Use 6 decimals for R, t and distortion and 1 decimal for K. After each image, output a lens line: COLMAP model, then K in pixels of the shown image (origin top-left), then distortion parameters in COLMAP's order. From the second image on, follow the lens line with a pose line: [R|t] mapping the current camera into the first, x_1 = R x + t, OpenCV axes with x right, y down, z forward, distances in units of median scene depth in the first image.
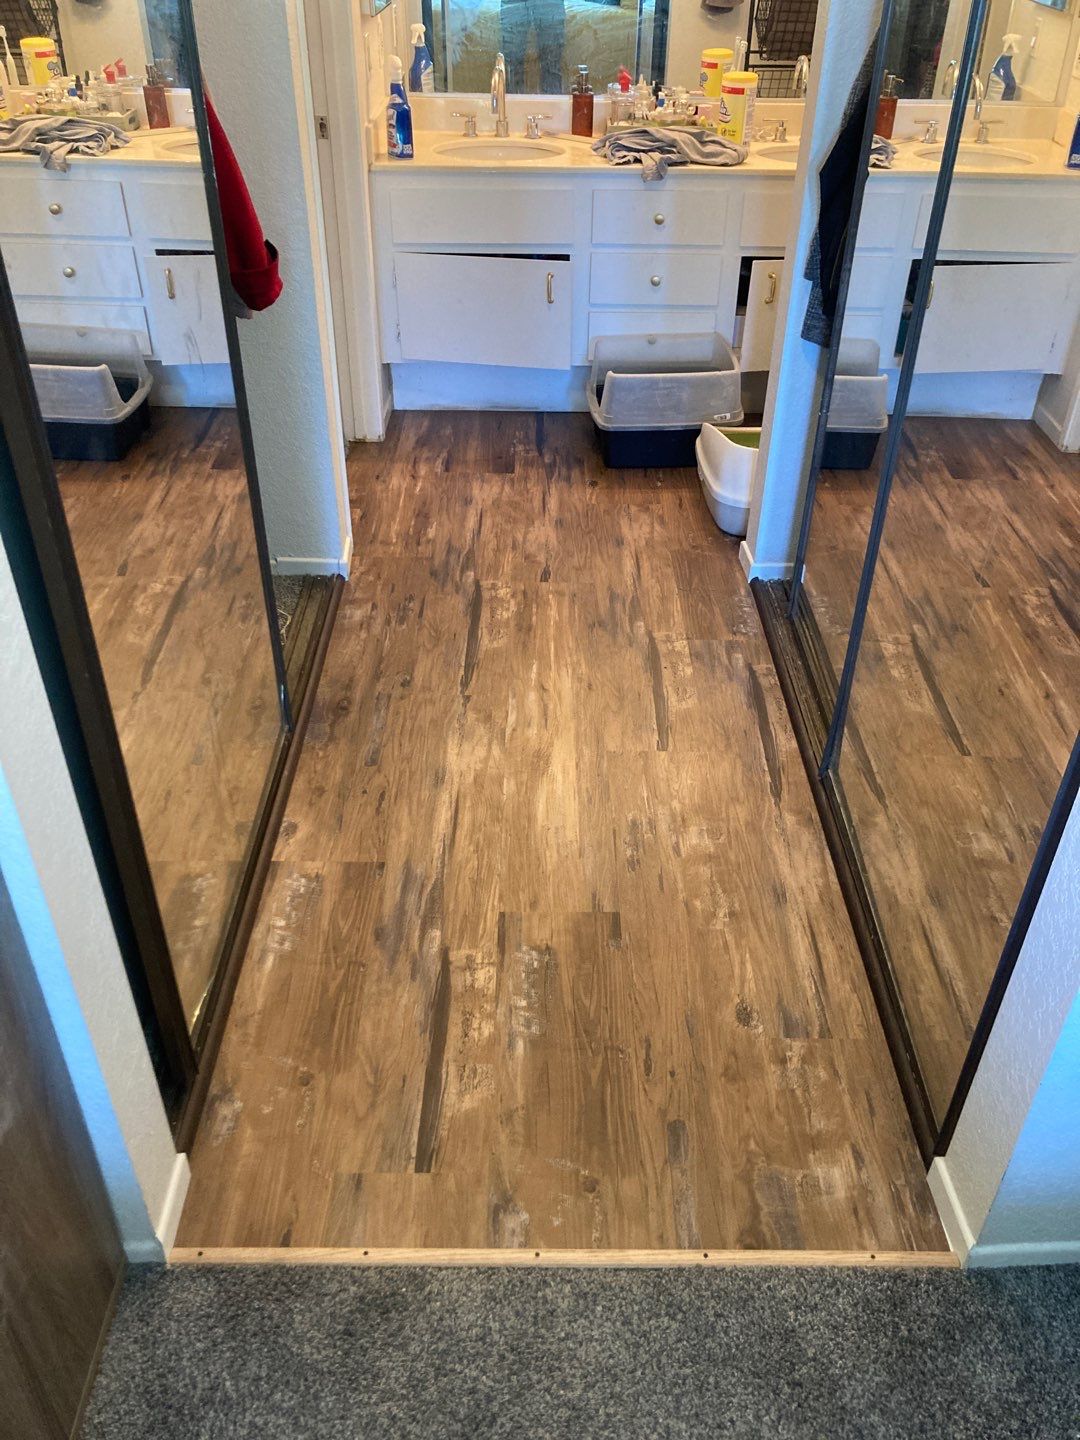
lens RADIAL K [[1174.0, 0, 546.9], [0, 1174.0, 729.5], [0, 0, 1]] dist [0.031265, -0.033751]
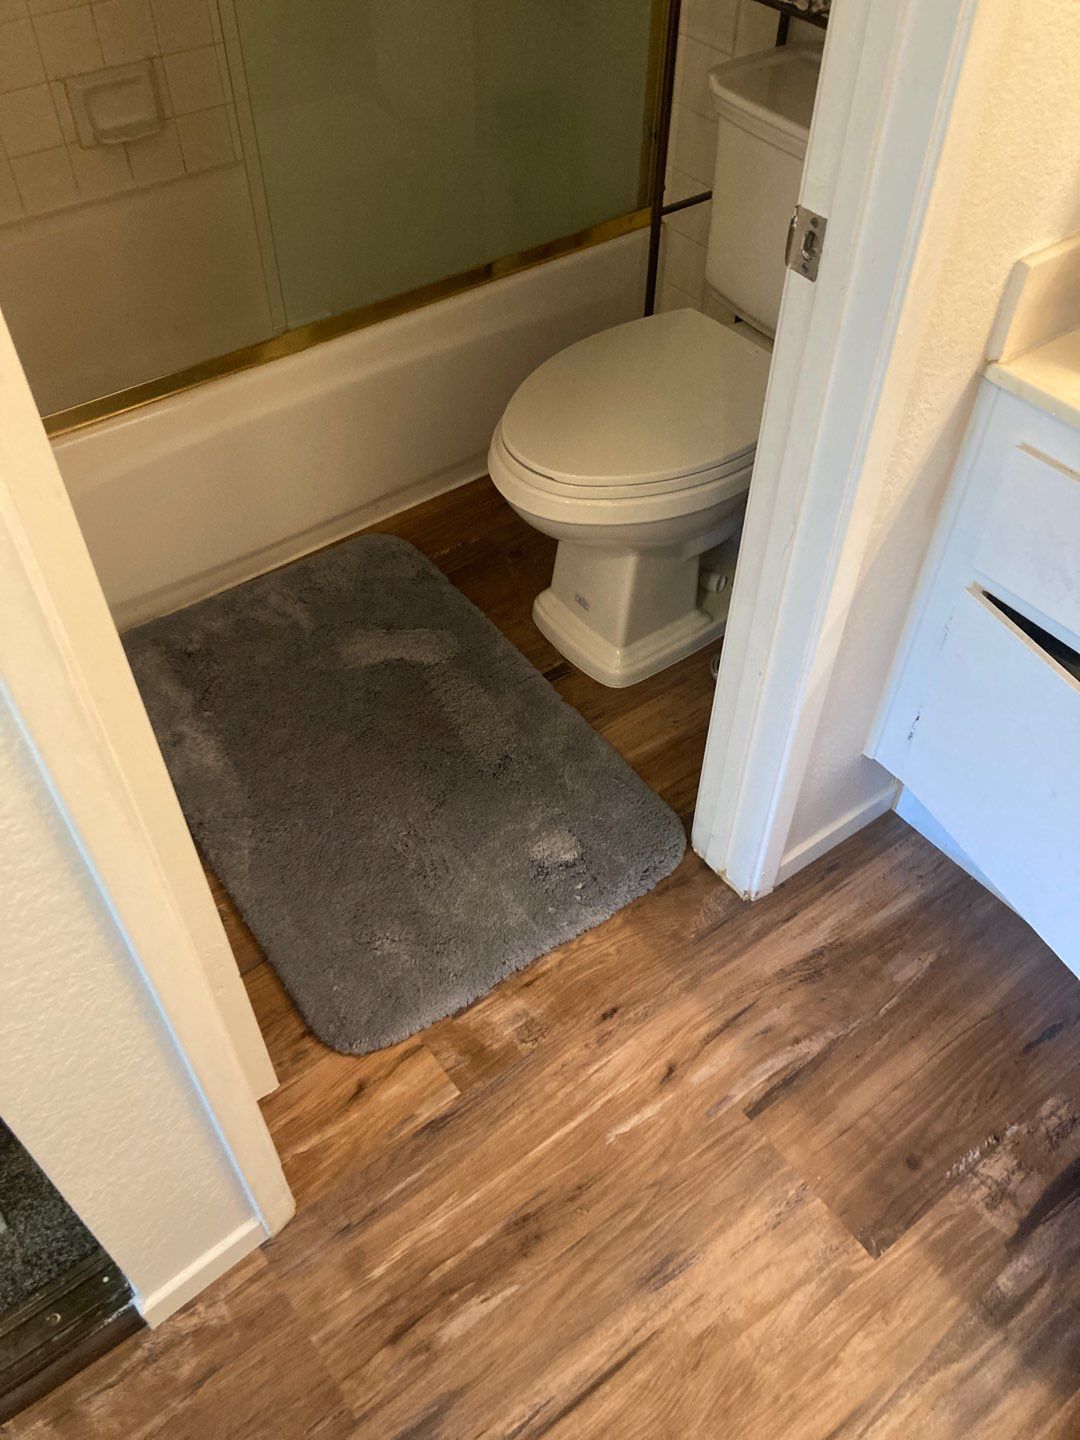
lens RADIAL K [[1174.0, 0, 539.9], [0, 1174.0, 710.1], [0, 0, 1]] dist [0.031265, -0.033751]
pose [[0.595133, 0.584286, -0.551748, 0.021249], [-0.469157, 0.810036, 0.351758, -0.709511], [0.652463, 0.049514, 0.756201, 1.046292]]
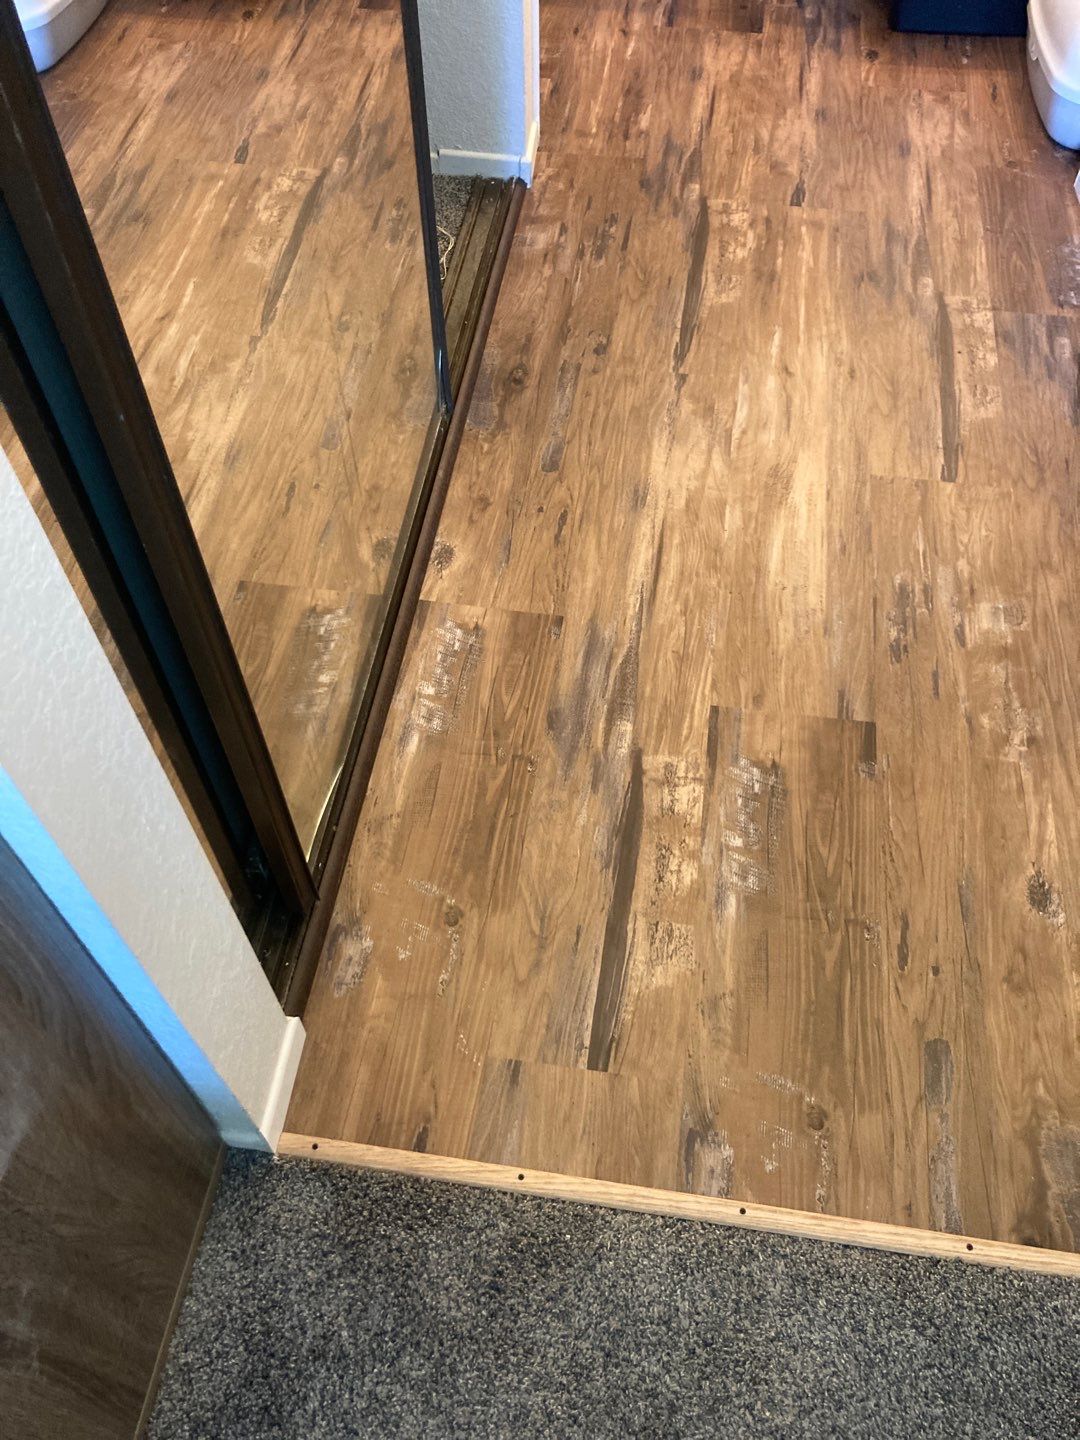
lens RADIAL K [[1174.0, 0, 540.9], [0, 1174.0, 733.4], [0, 0, 1]] dist [0.031265, -0.033751]
pose [[0.988697, 0.109944, -0.101934, -0.066162], [-0.071393, 0.943103, 0.324746, -0.060204], [0.131839, -0.313798, 0.940292, 0.256392]]
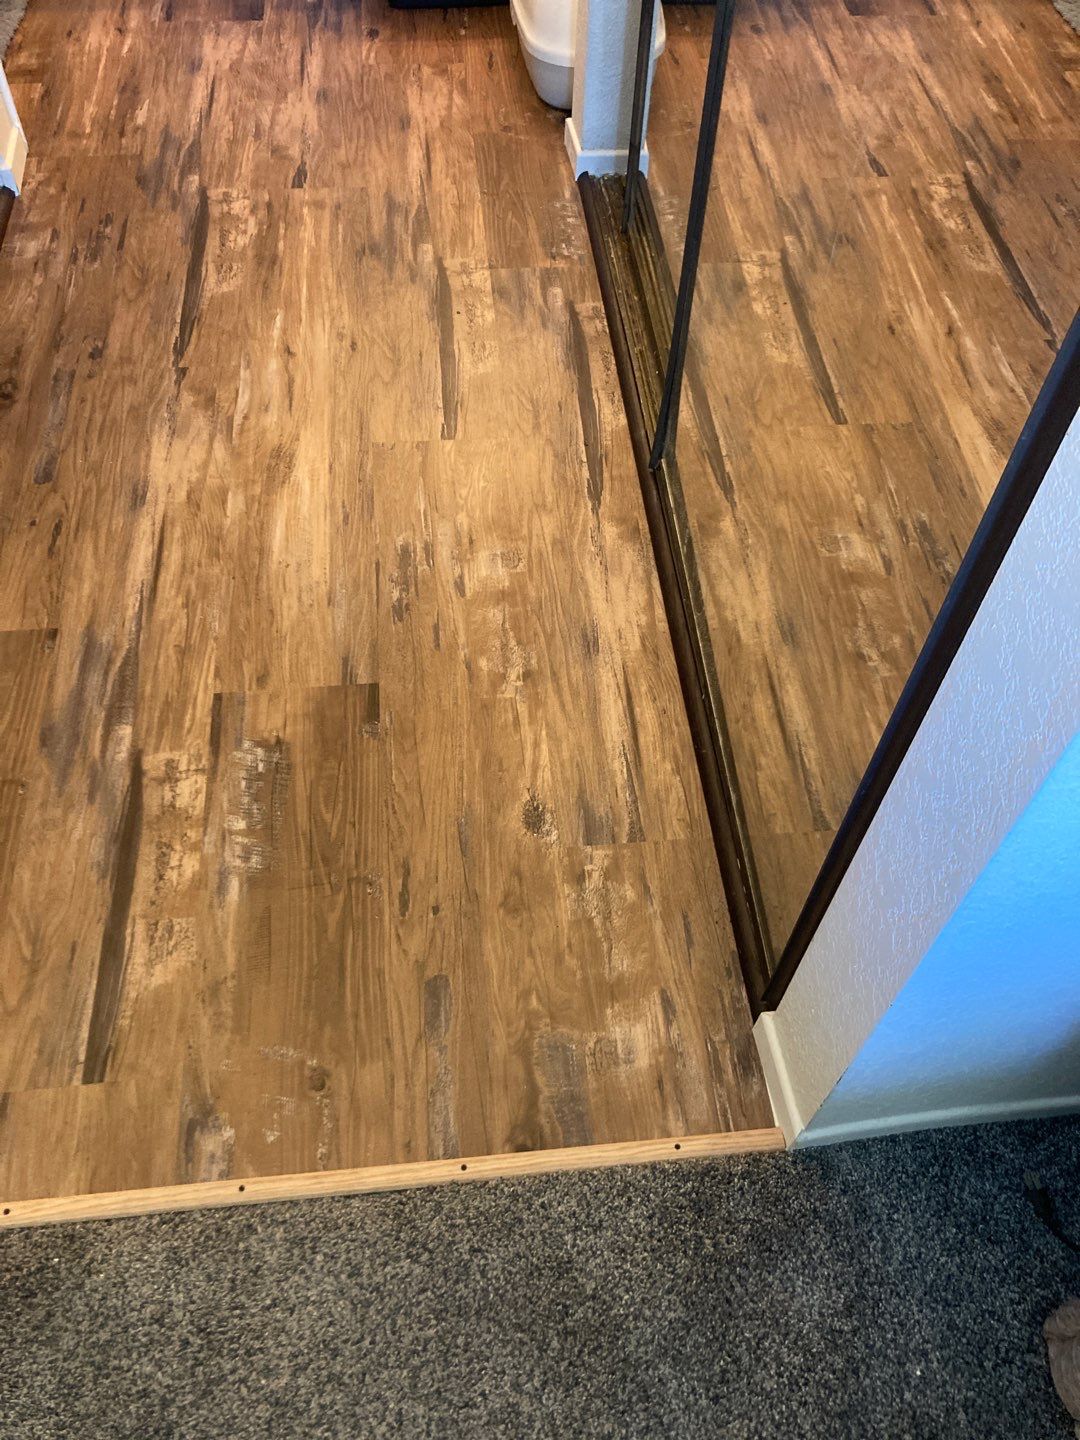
lens RADIAL K [[1174.0, 0, 564.1], [0, 1174.0, 733.2], [0, 0, 1]] dist [0.031265, -0.033751]
pose [[0.994630, -0.071188, 0.075120, 0.115013], [0.043269, 0.945405, 0.323014, -0.048641], [-0.094013, -0.318029, 0.943408, 0.252515]]
